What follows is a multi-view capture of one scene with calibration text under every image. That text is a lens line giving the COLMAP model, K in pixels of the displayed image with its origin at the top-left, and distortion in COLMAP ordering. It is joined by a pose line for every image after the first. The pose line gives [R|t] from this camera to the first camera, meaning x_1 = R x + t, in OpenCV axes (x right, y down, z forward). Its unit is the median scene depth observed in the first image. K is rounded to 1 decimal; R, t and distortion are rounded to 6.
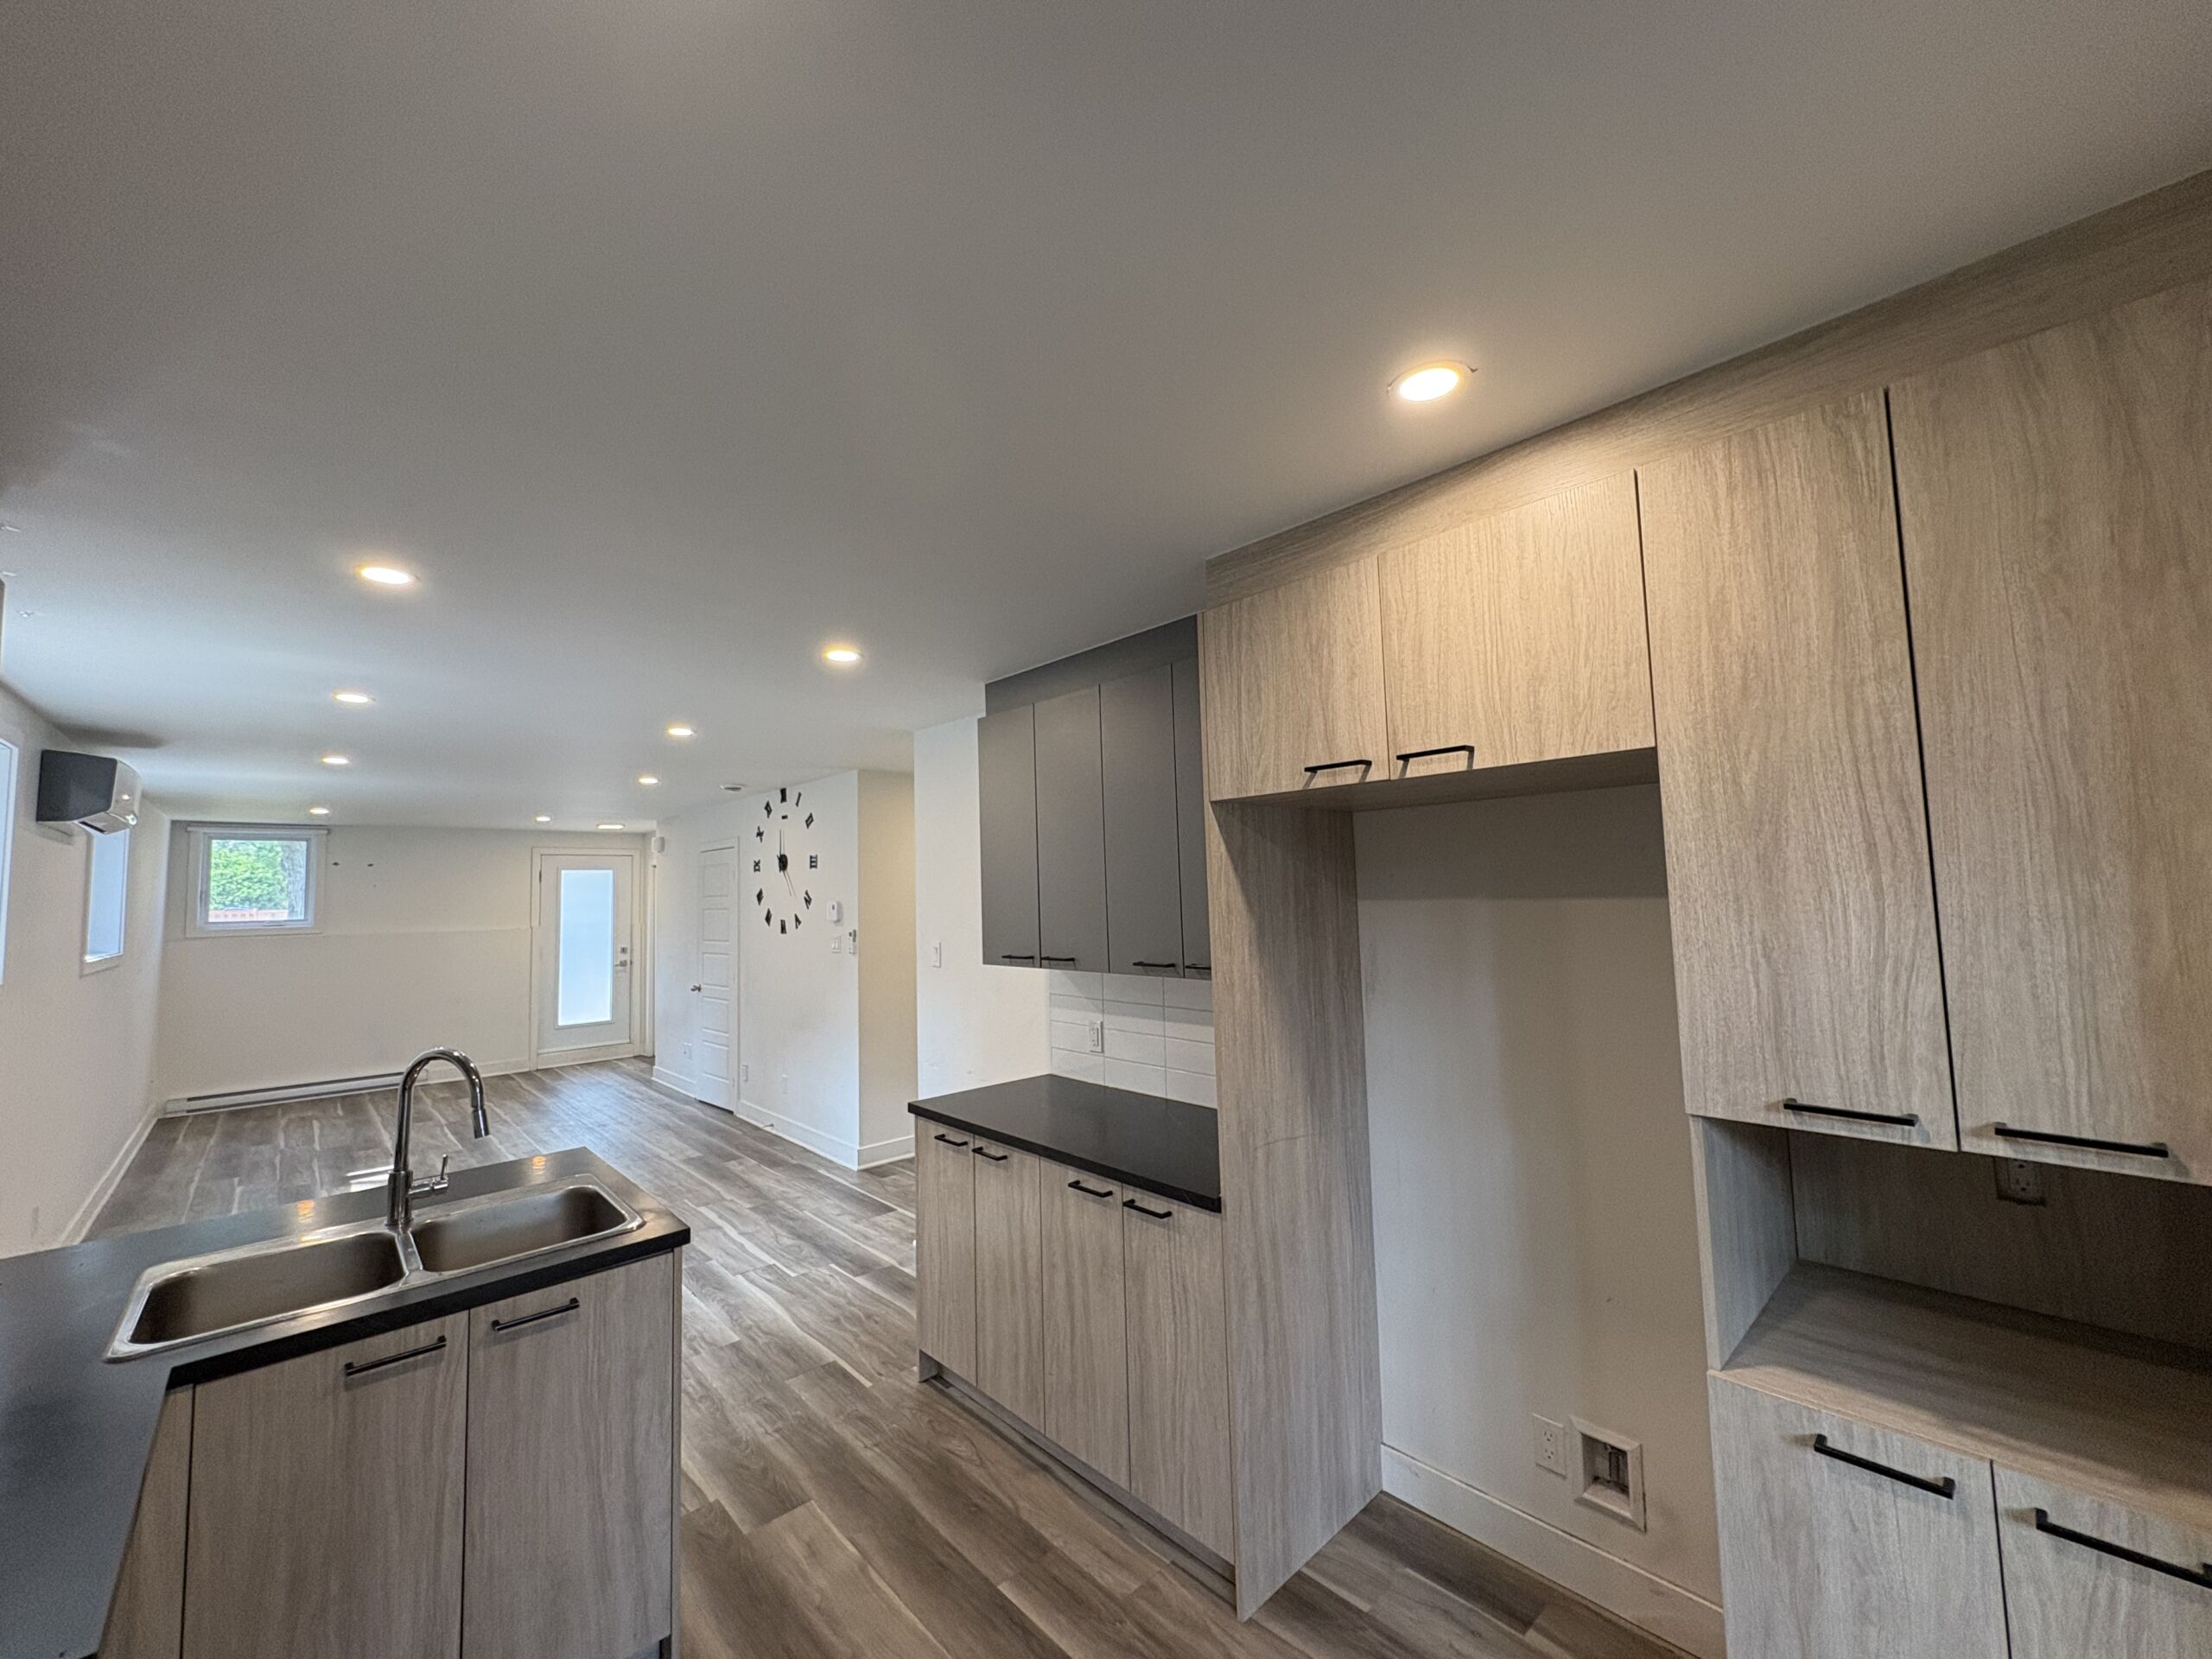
lens RADIAL K [[880.5, 0, 1098.4], [0, 880.5, 829.5], [0, 0, 1]] dist [-0.000242, -0.000225]
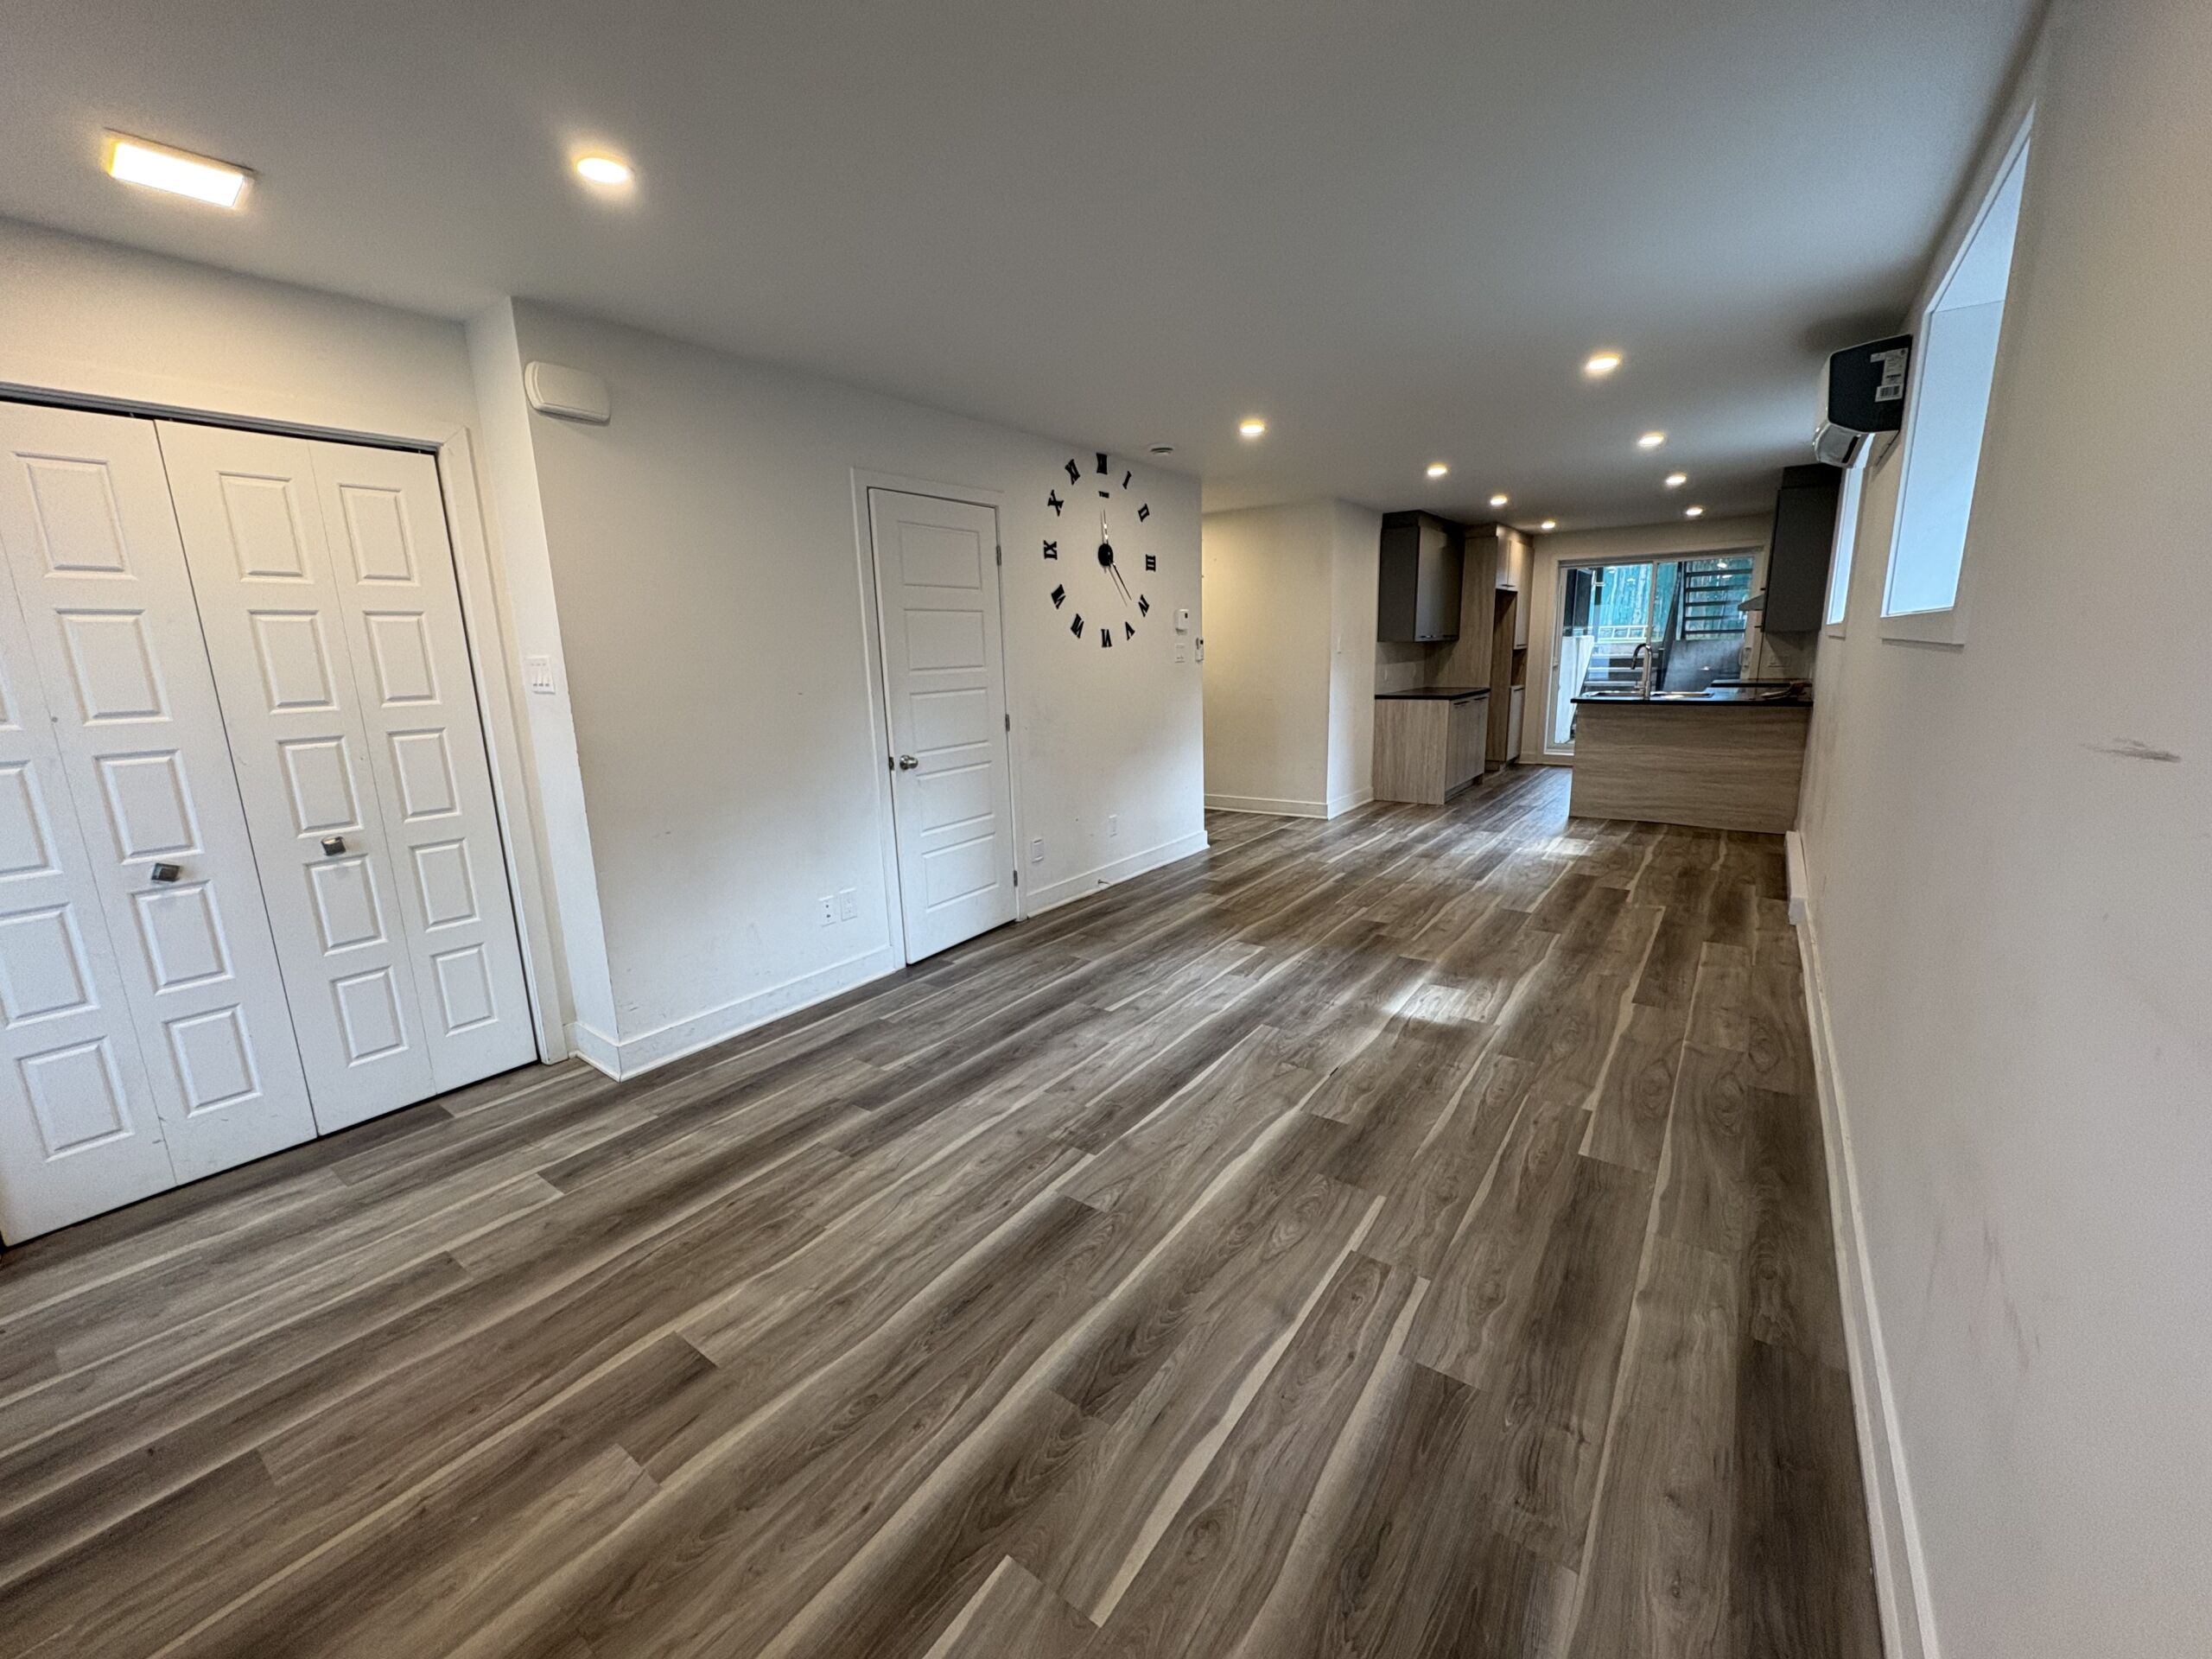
lens RADIAL K [[880.5, 0, 1104.9], [0, 880.5, 829.6], [0, 0, 1]] dist [-0.000242, -0.000225]
pose [[-0.192157, -0.169181, 0.966671, -1.410049], [-0.039719, 0.985562, 0.164592, 0.182105], [-0.980560, -0.006767, -0.196102, 1.400812]]
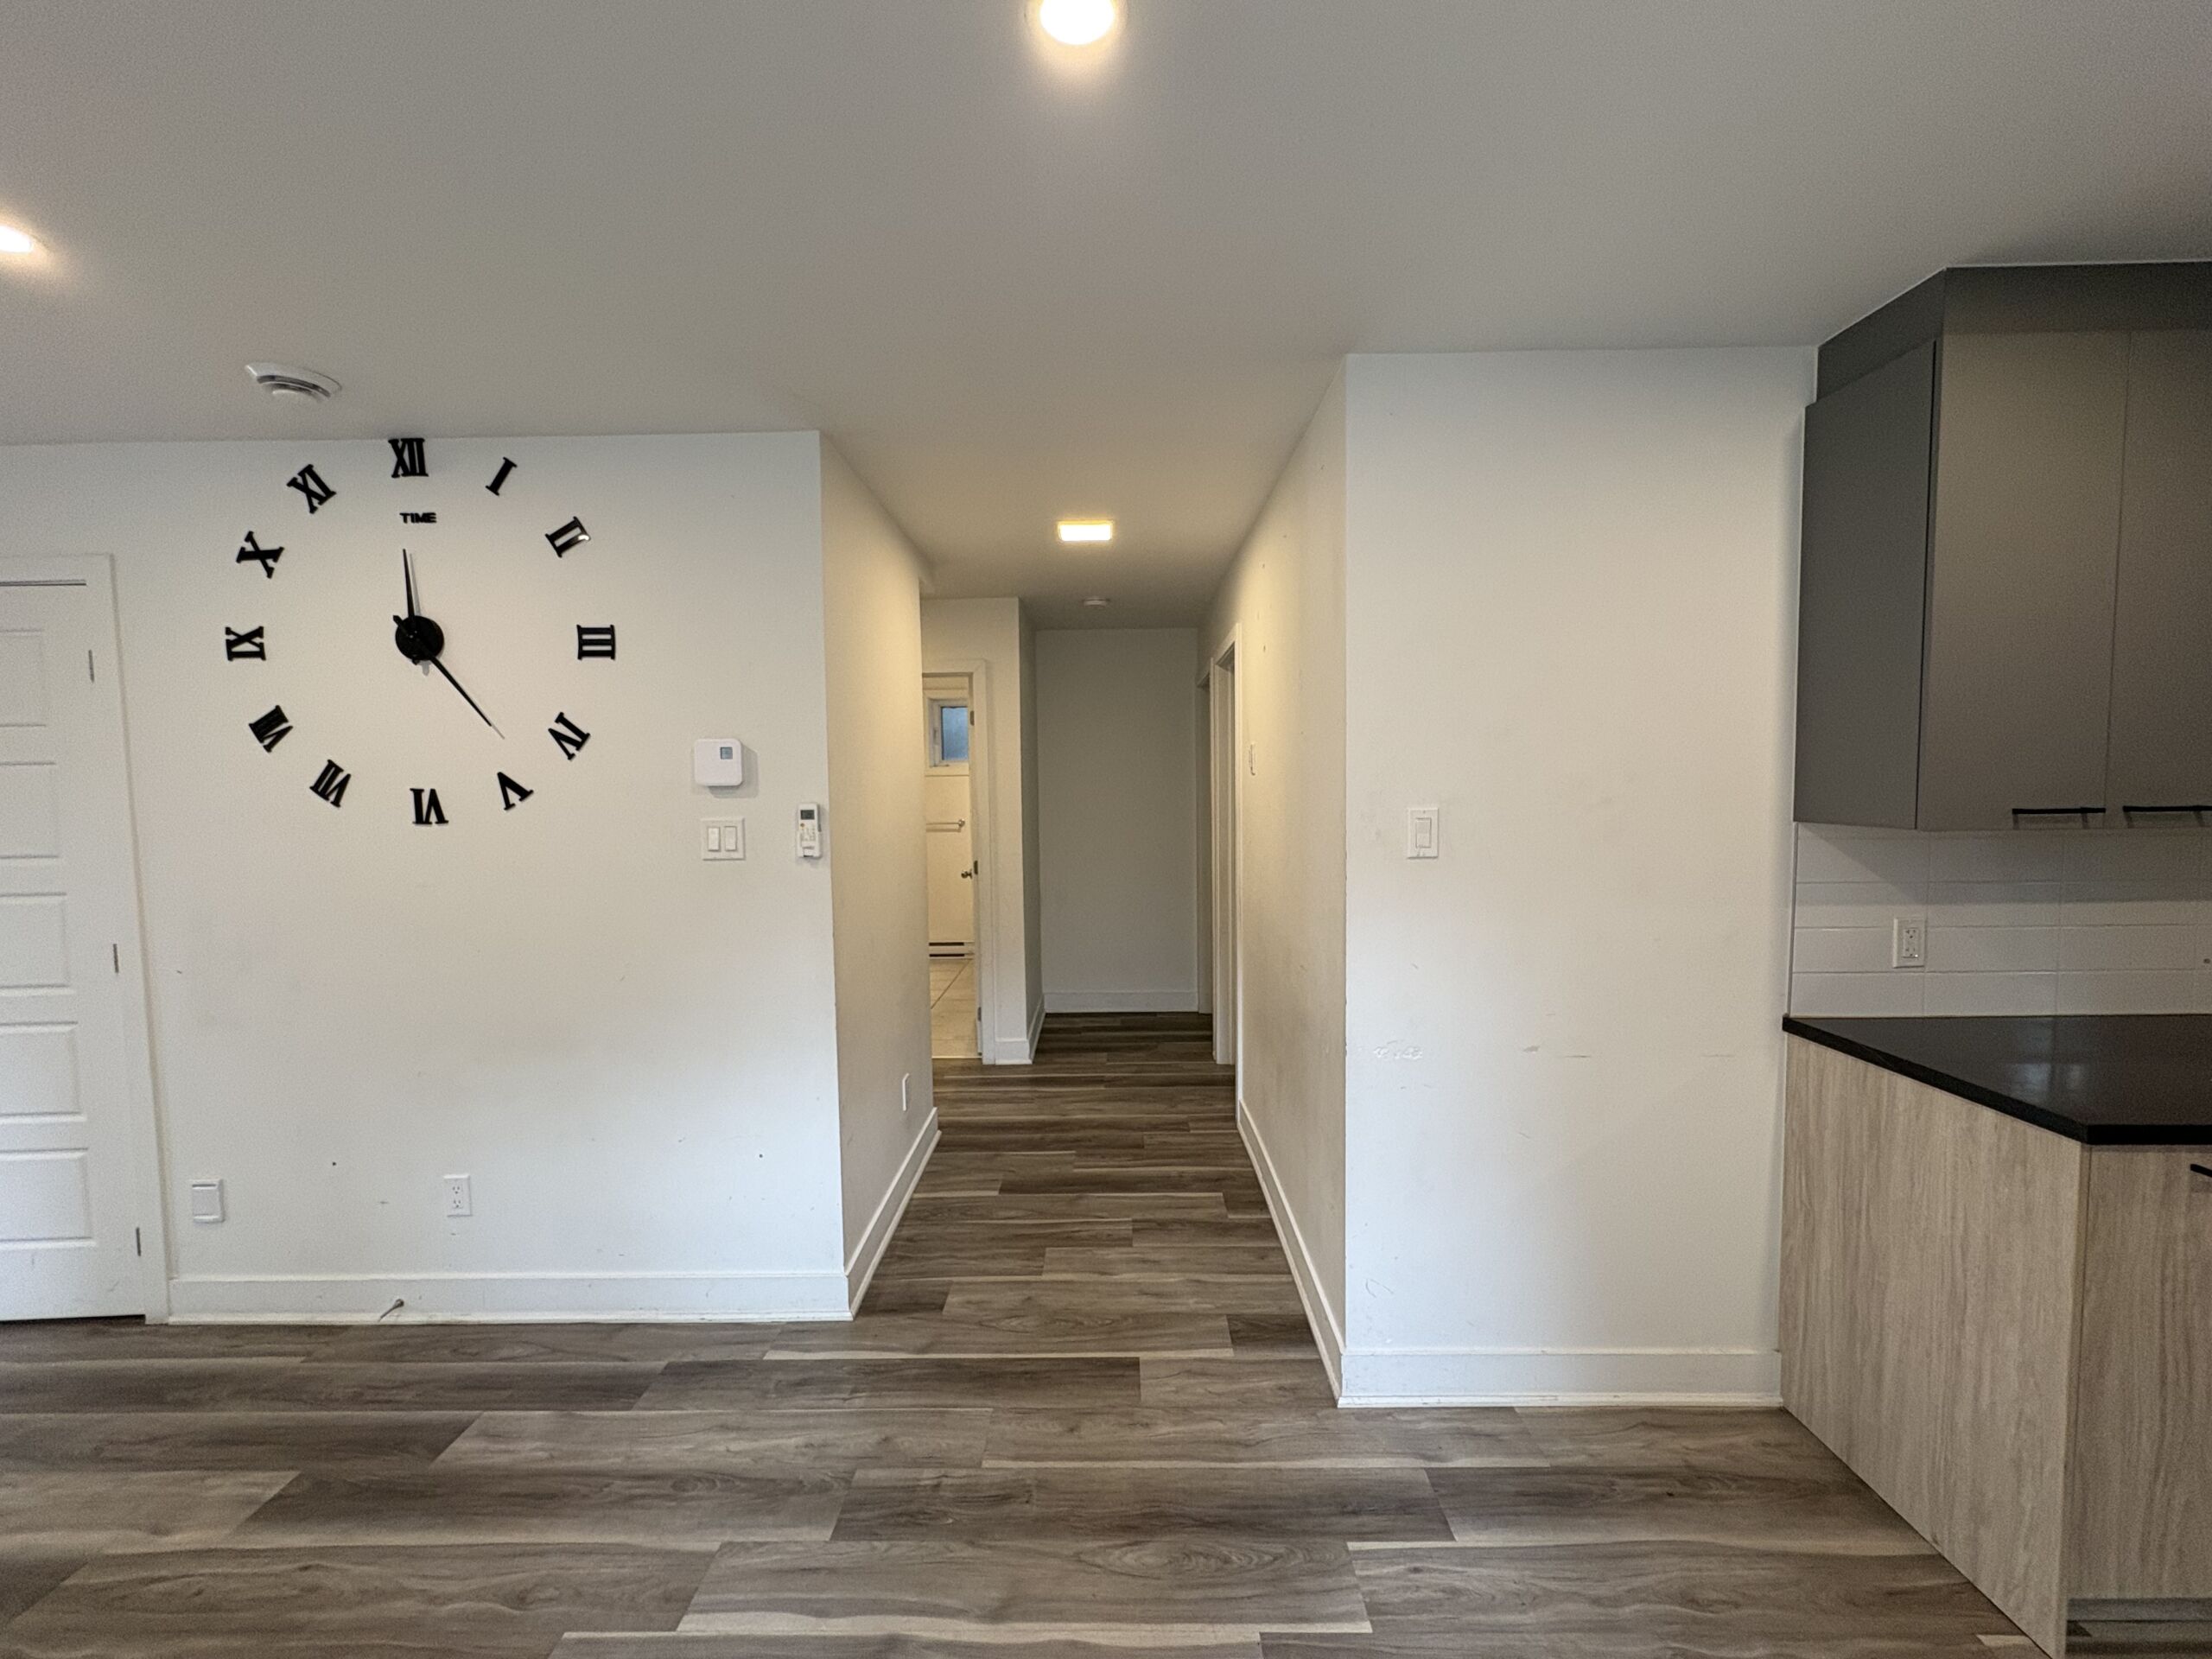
lens RADIAL K [[880.5, 0, 1103.9], [0, 880.5, 833.7], [0, 0, 1]] dist [-0.000242, -0.000225]
pose [[0.685488, -0.024409, 0.727674, -0.527571], [-0.056385, 0.994657, 0.086481, 0.087127], [-0.725897, -0.100312, 0.680449, 0.629695]]
